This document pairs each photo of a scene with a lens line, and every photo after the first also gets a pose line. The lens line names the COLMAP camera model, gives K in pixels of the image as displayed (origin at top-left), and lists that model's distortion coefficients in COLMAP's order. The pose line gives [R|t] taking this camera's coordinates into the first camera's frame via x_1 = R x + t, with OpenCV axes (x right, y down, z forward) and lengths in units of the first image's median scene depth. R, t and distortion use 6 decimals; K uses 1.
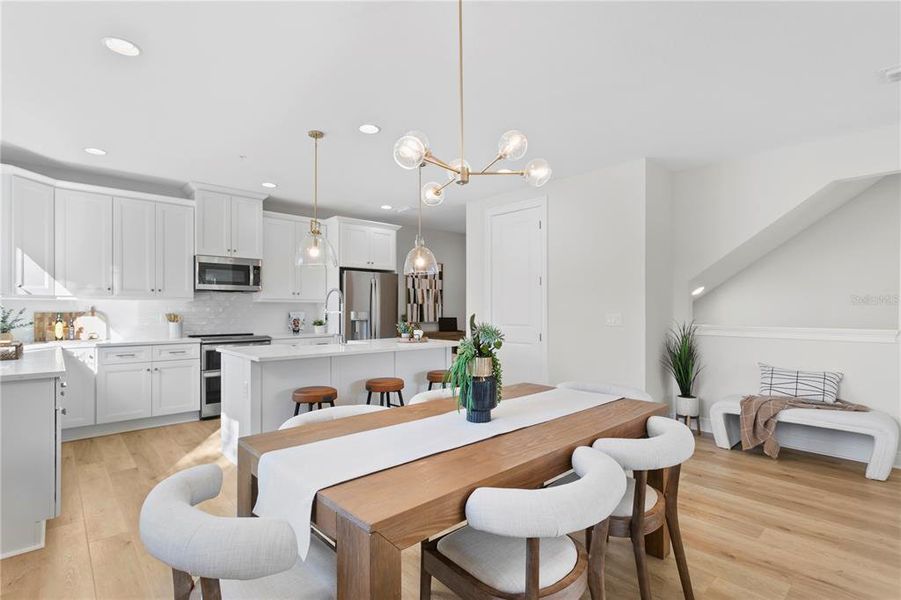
lens RADIAL K [[434.0, 0, 444.8], [0, 434.0, 303.6], [0, 0, 1]] dist [-0.002309, -0.000156]
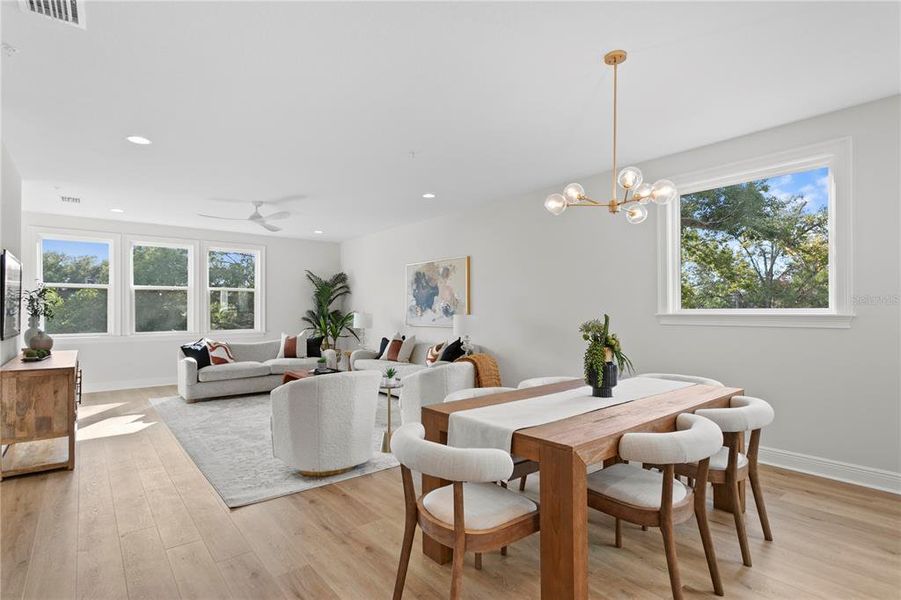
lens RADIAL K [[444.3, 0, 437.6], [0, 444.3, 310.3], [0, 0, 1]] dist [-0.005647, -0.000443]
pose [[-0.997111, 0.003561, 0.075870, 0.189743], [0.002669, 0.999926, -0.011855, 0.012563], [-0.075907, -0.011618, -0.997047, 0.950555]]
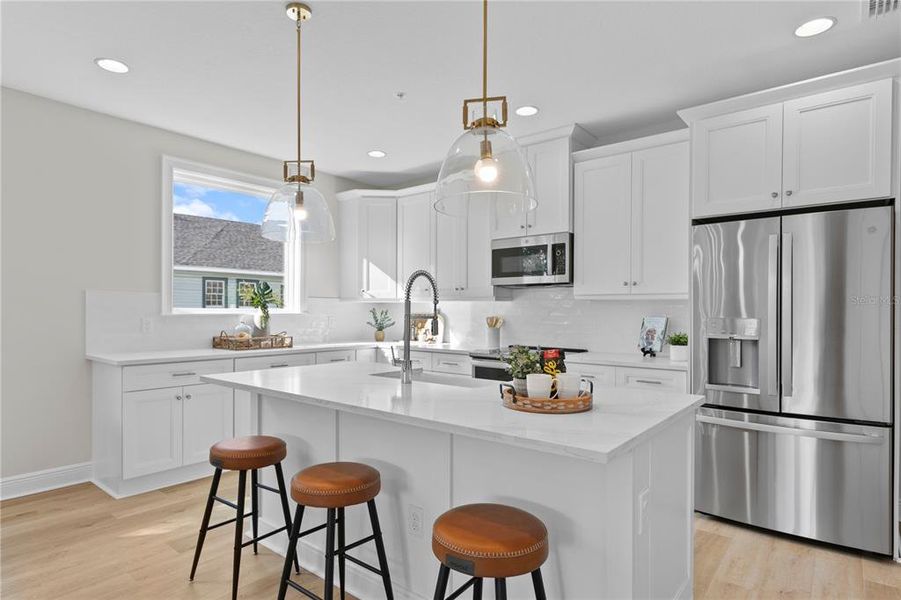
lens RADIAL K [[499.1, 0, 437.2], [0, 499.1, 311.2], [0, 0, 1]] dist [0.000285, -0.000473]
pose [[0.132620, -0.000808, -0.991167, 0.300555], [0.006956, 0.999976, 0.000116, 0.012342], [0.991143, -0.006909, 0.132623, 0.822228]]
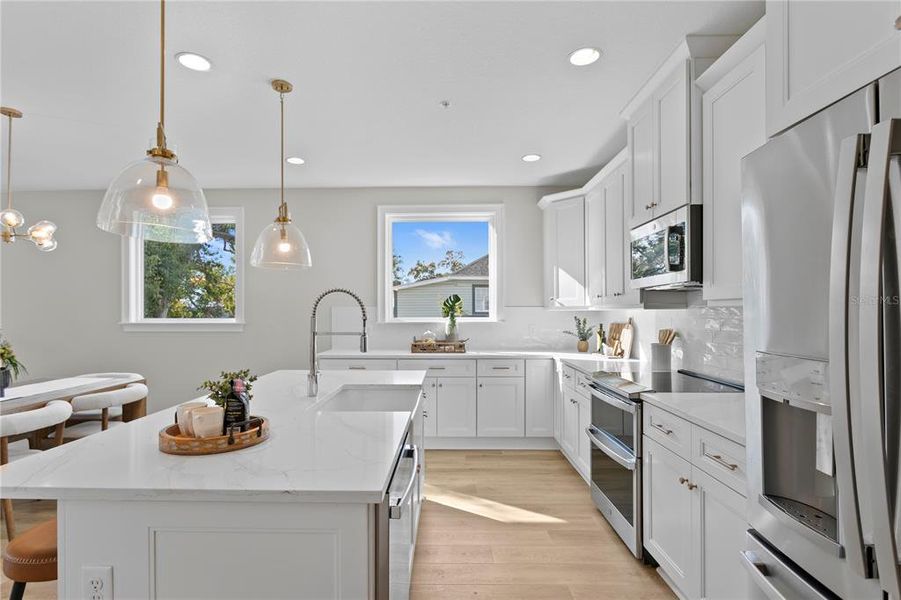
lens RADIAL K [[444.3, 0, 437.6], [0, 444.3, 310.3], [0, 0, 1]] dist [-0.005647, -0.000443]
pose [[-0.696763, -0.002333, -0.717298, 0.042996], [0.009370, 0.999880, -0.012354, 0.000415], [0.717241, -0.015329, -0.696657, 1.282575]]
